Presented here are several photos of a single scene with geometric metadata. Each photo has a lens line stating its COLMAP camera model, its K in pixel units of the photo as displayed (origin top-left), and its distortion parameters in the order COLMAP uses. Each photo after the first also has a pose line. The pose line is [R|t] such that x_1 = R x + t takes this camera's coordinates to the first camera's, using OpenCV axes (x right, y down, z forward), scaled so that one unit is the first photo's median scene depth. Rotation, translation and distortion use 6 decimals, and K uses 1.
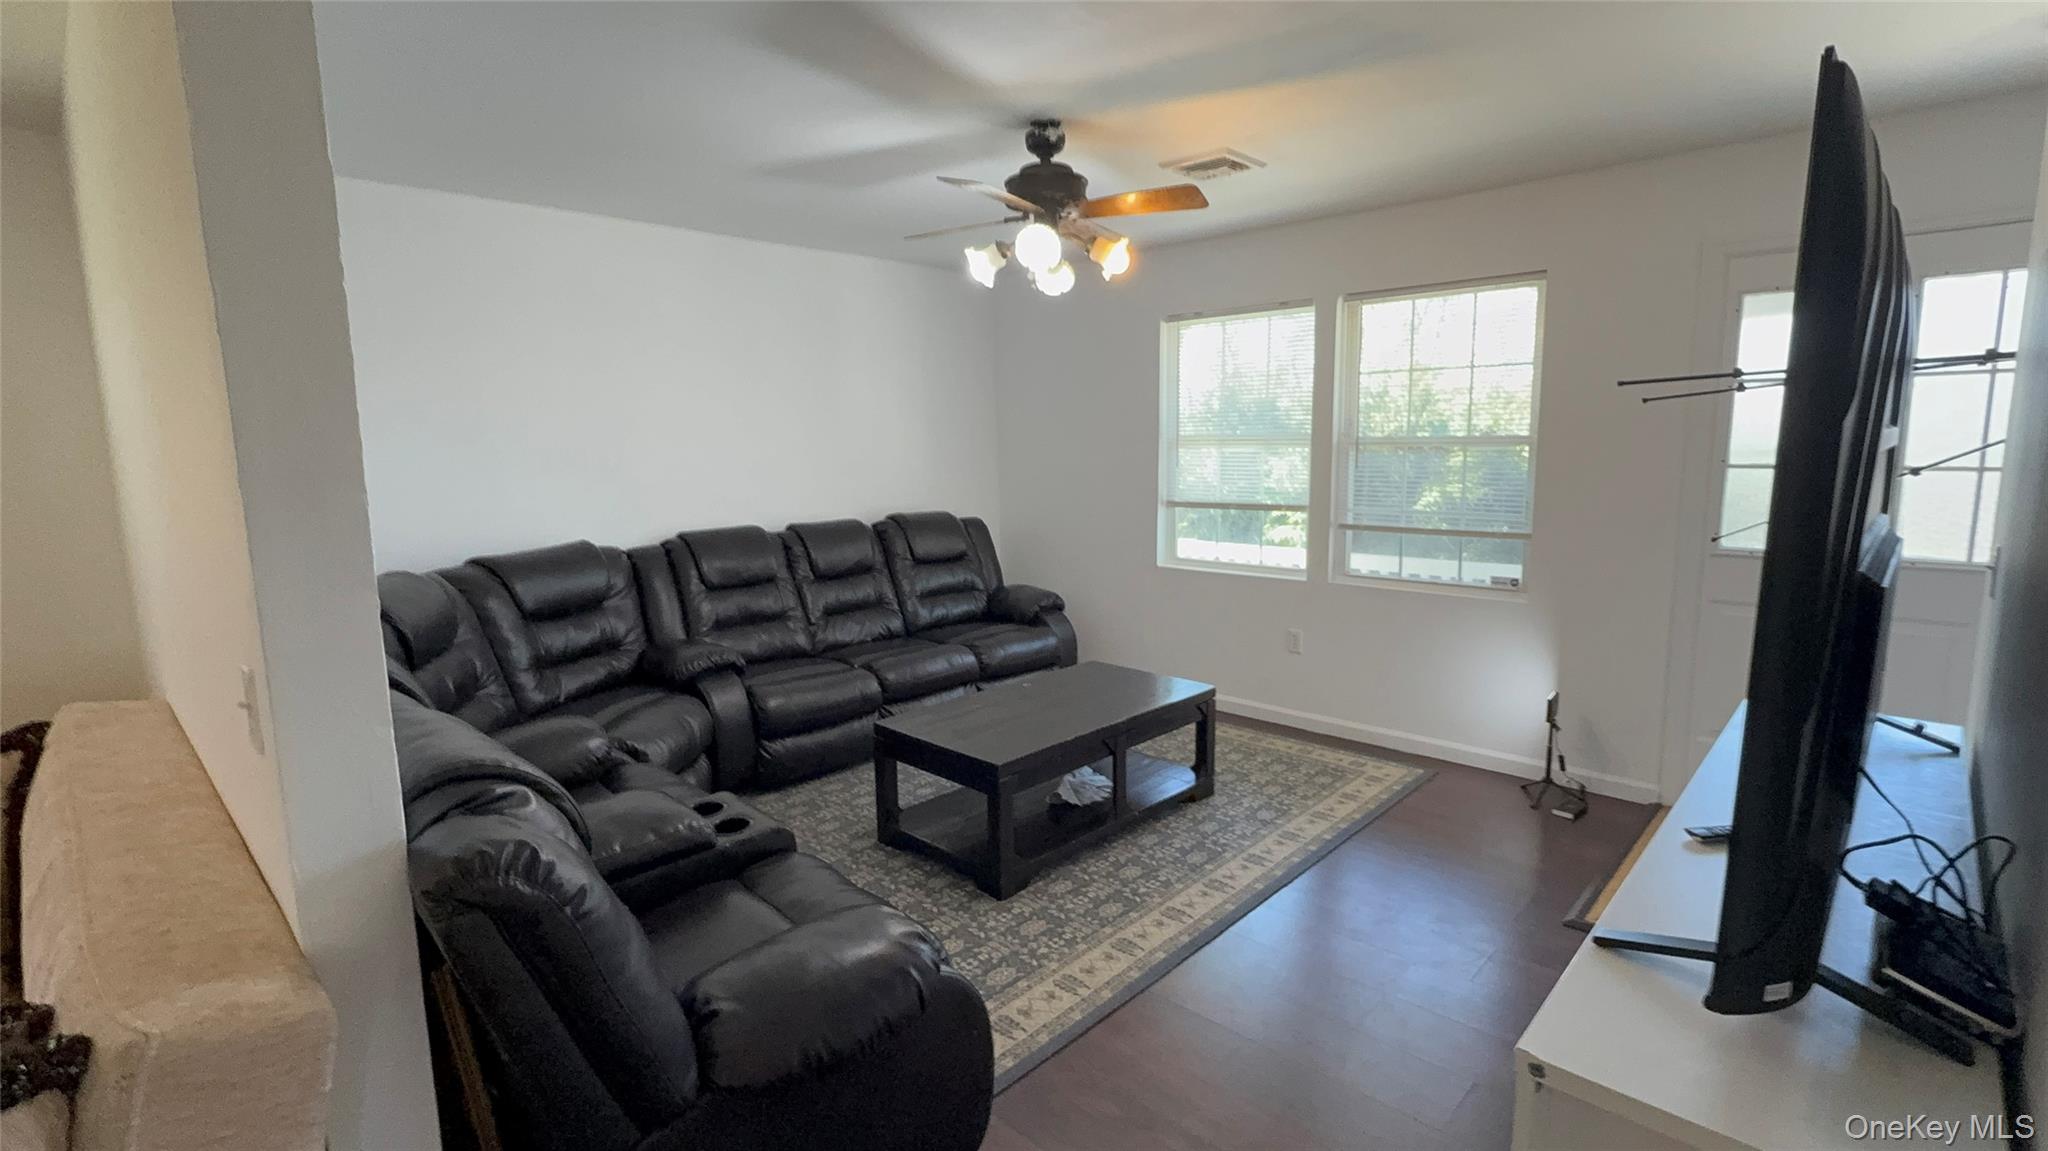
lens RADIAL K [[935.6, 0, 1013.9], [0, 935.6, 566.9], [0, 0, 1]] dist [0.001417, 0.000324]
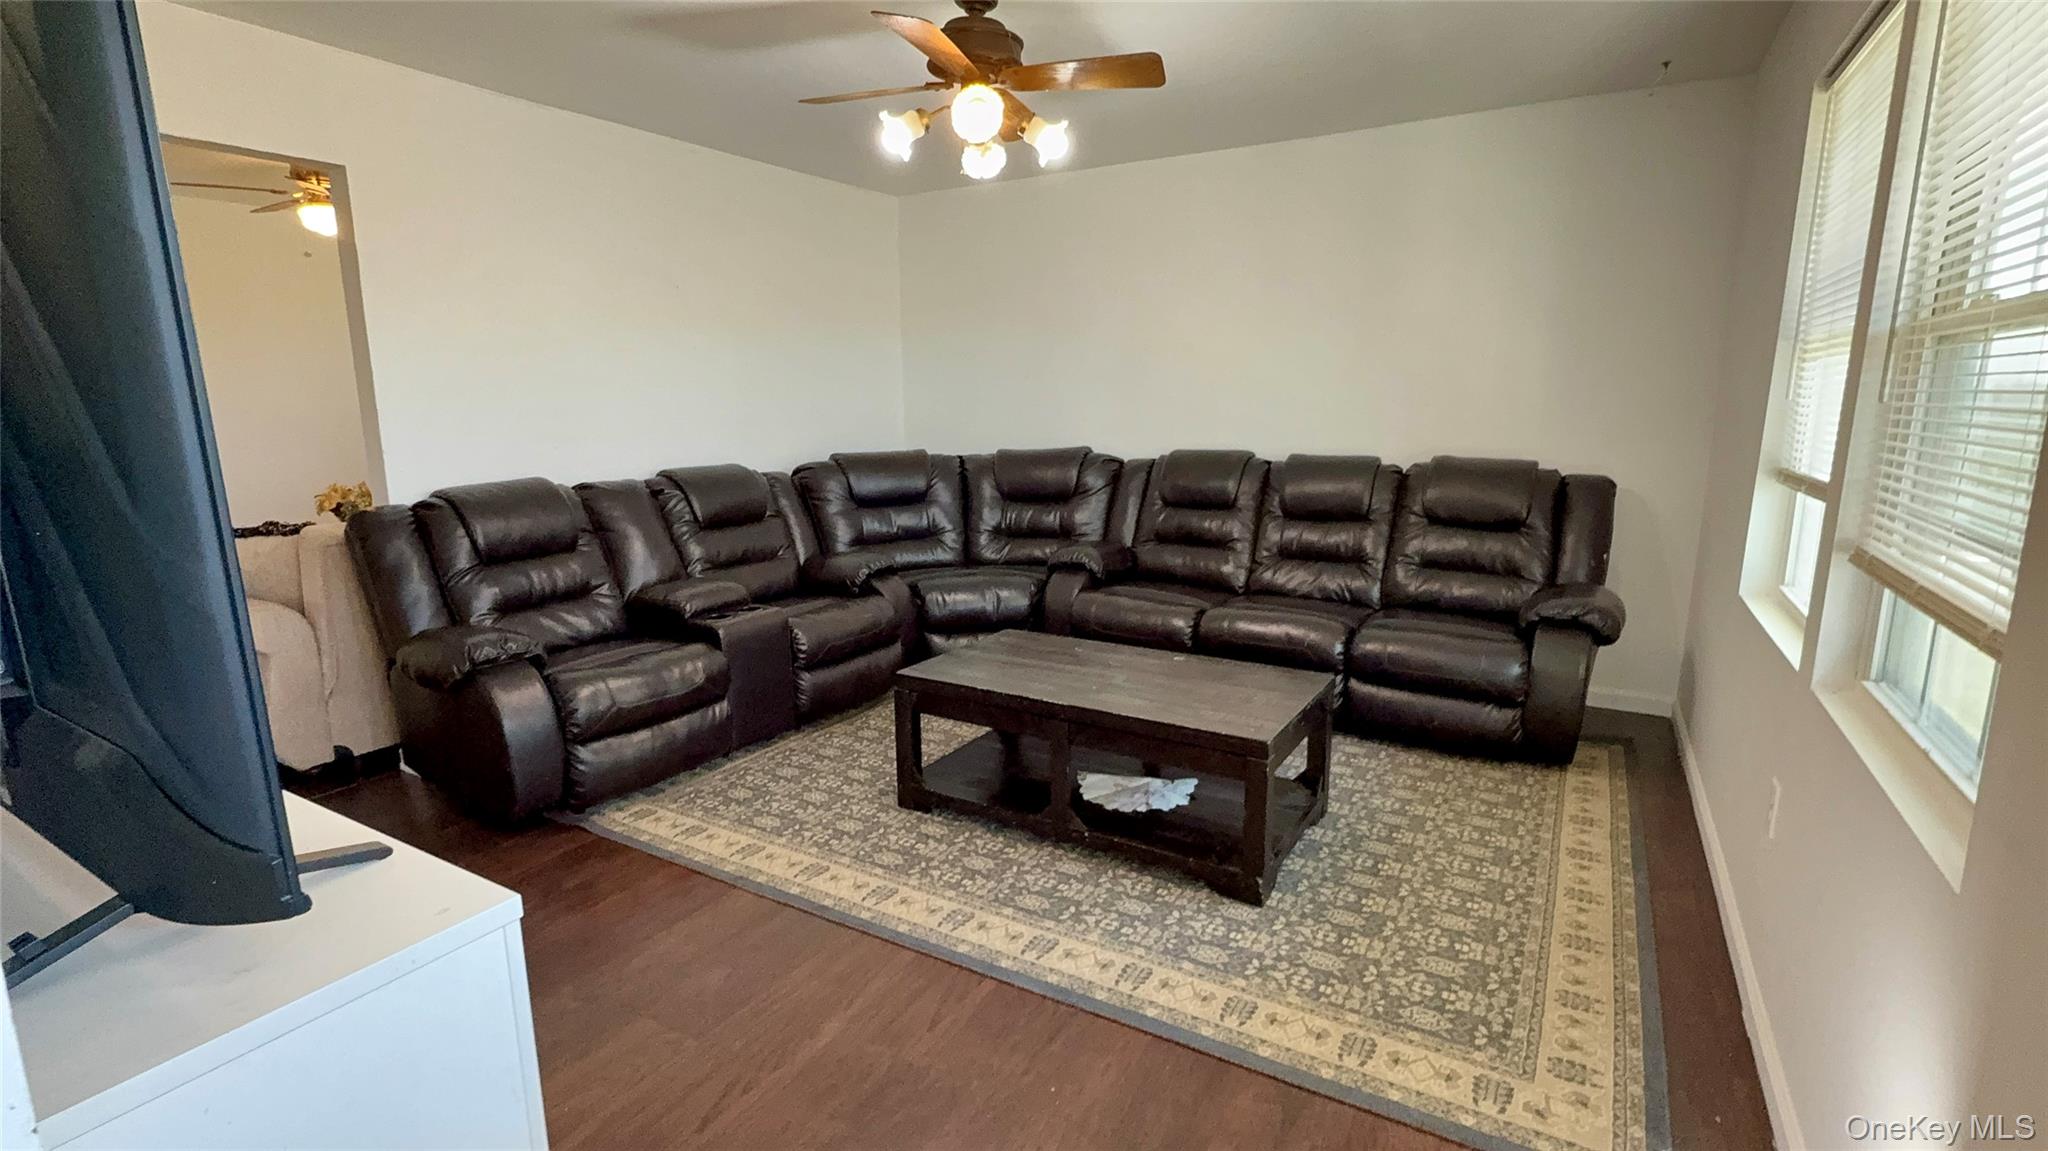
lens RADIAL K [[935.6, 0, 1016.4], [0, 935.6, 593.3], [0, 0, 1]] dist [0.001417, 0.000324]
pose [[0.216493, 0.205202, -0.954475, 0.746570], [-0.136107, 0.974458, 0.178627, -0.046245], [0.966750, 0.091239, 0.238893, 0.704821]]
